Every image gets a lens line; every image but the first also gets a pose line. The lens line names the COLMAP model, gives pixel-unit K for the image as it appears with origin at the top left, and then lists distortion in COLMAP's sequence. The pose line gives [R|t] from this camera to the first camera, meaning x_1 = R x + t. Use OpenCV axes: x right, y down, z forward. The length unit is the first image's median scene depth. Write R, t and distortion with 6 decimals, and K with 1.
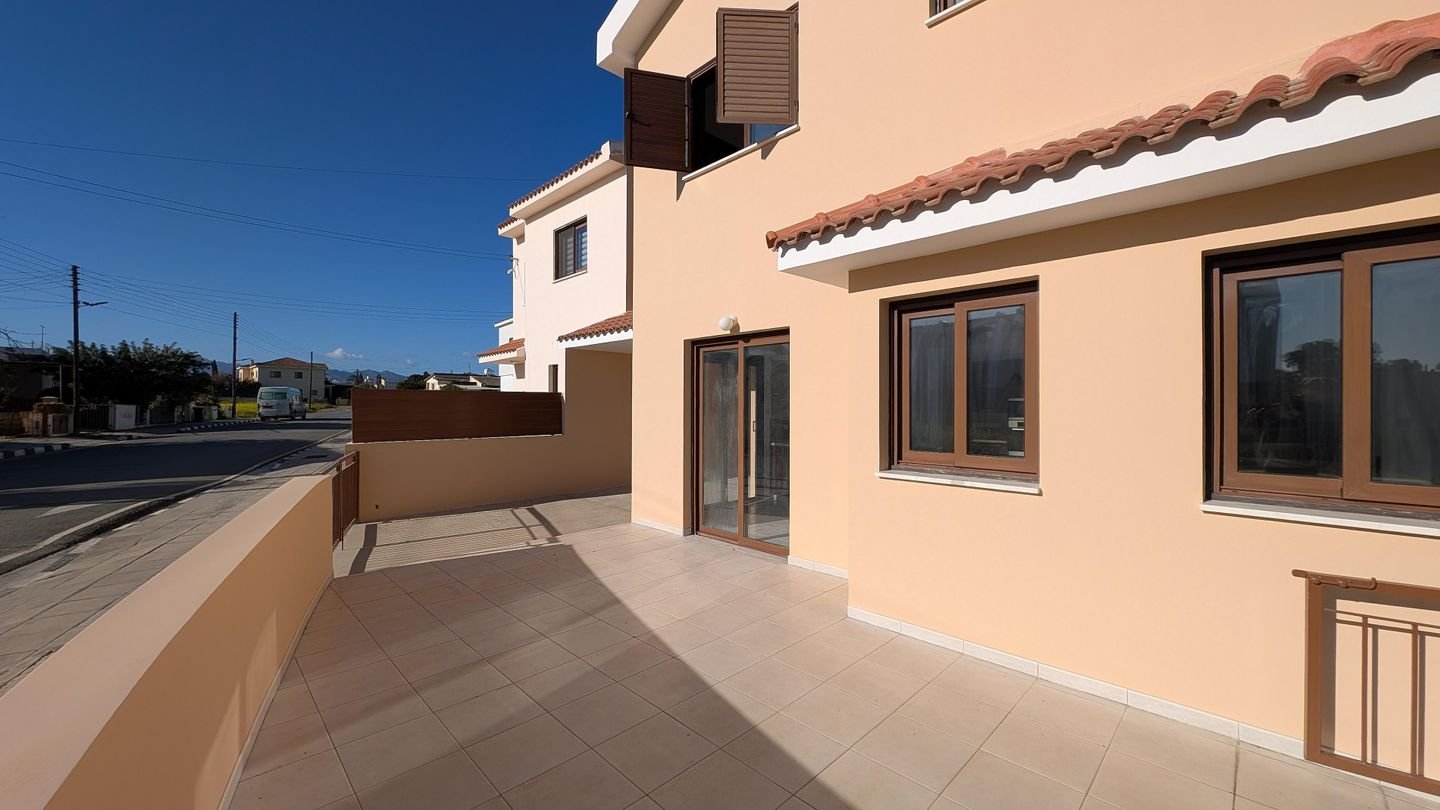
lens RADIAL K [[540.4, 0, 720.0], [0, 540.4, 405.0], [0, 0, 1]] dist [-0.001765, -0.000110]
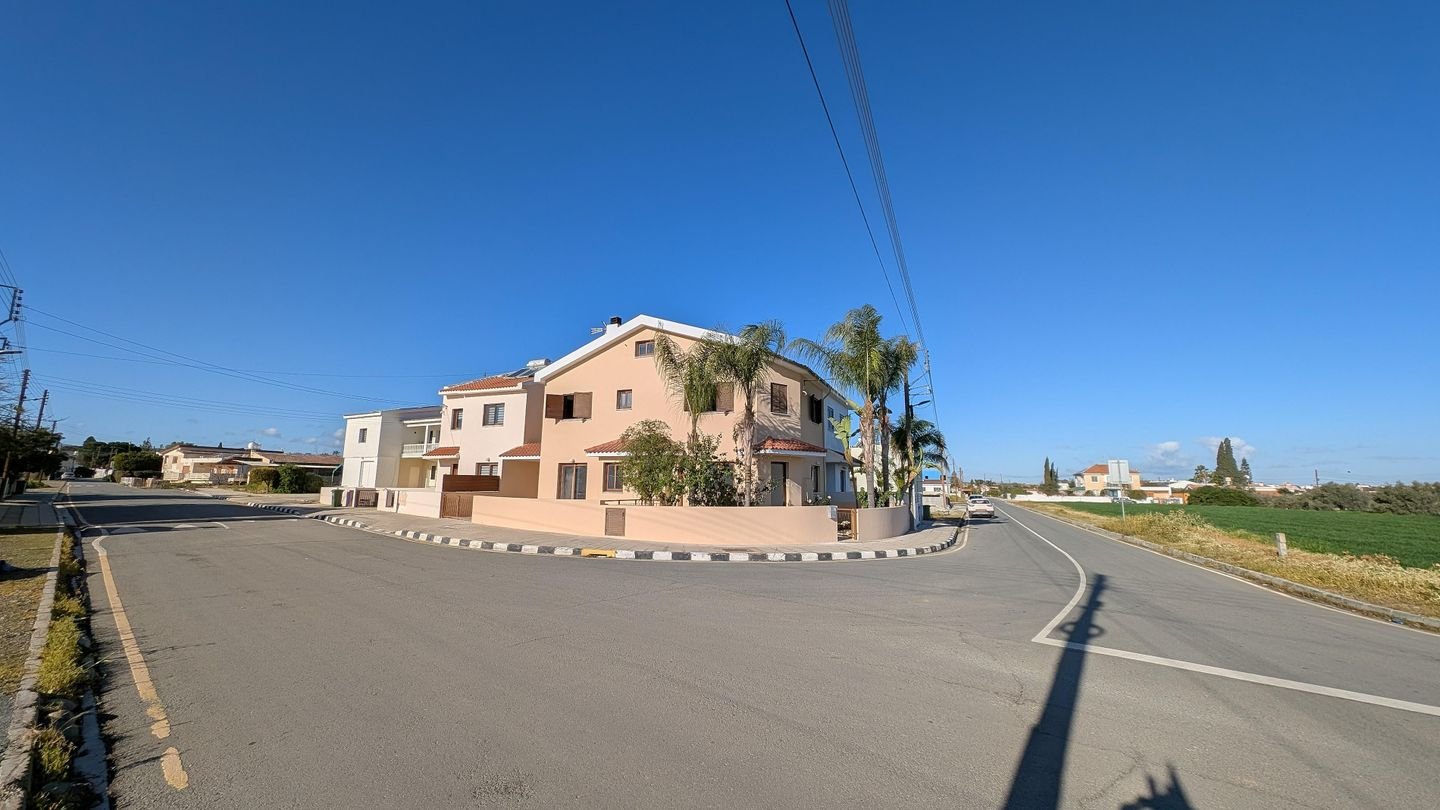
lens RADIAL K [[540.4, 0, 720.0], [0, 540.4, 405.0], [0, 0, 1]] dist [-0.001765, -0.000110]
pose [[0.924712, 0.061886, 0.375604, -0.534565], [-0.006214, 0.989019, -0.147655, 0.037259], [-0.380617, 0.134204, 0.914942, -3.373342]]
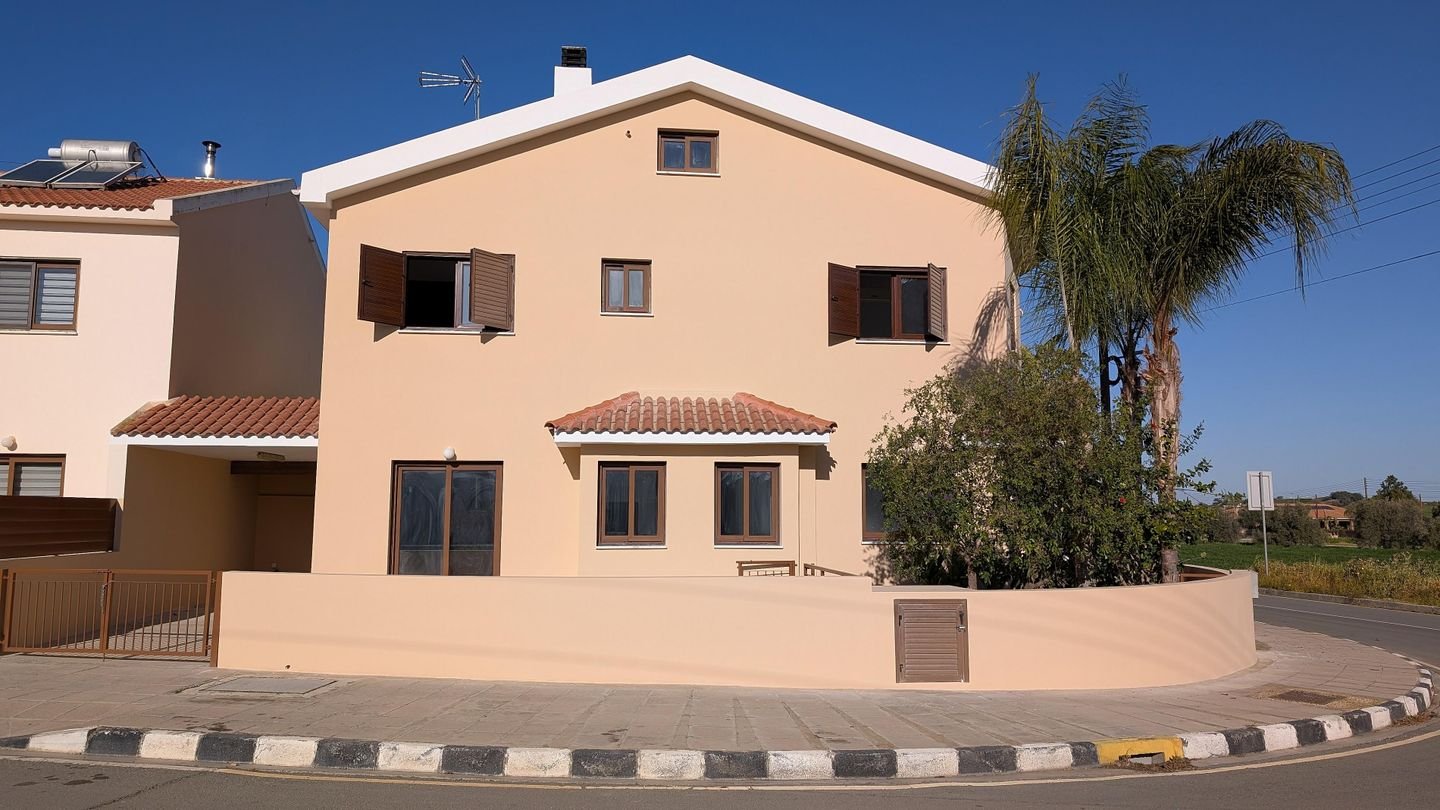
lens RADIAL K [[1033.4, 0, 759.8], [0, 1033.4, 406.3], [0, 0, 1]] dist [0.005029, 0.000144]
pose [[0.602000, 0.091698, 0.793213, -1.639061], [-0.000392, 0.993418, -0.114545, 0.030448], [-0.798496, 0.068646, 0.598074, -1.229143]]
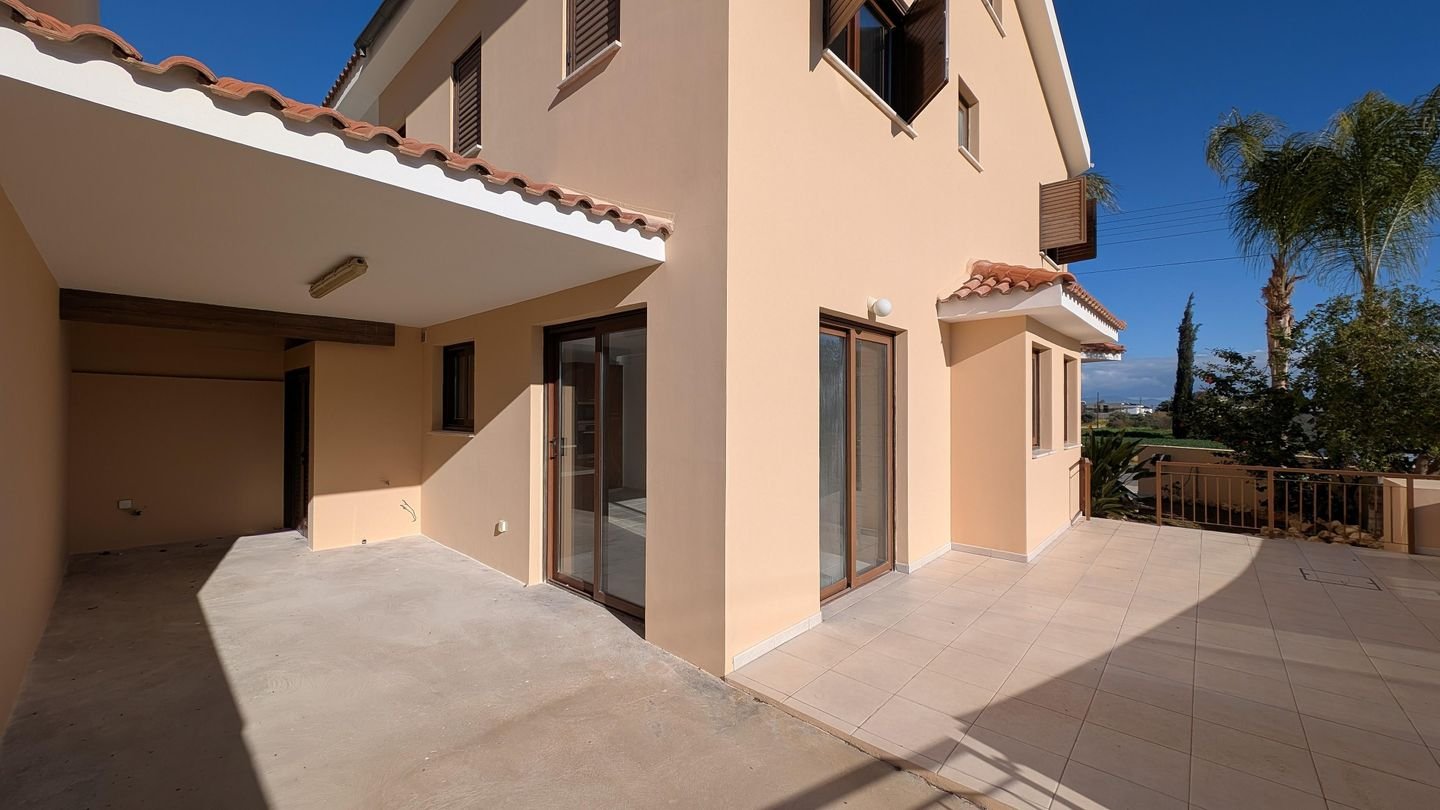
lens RADIAL K [[540.4, 0, 720.0], [0, 540.4, 405.0], [0, 0, 1]] dist [-0.001765, -0.000110]
pose [[-0.056337, 0.000394, 0.998412, -0.770477], [-0.007823, 0.999969, -0.000836, -0.007919], [-0.998381, -0.007858, -0.056332, 1.296944]]
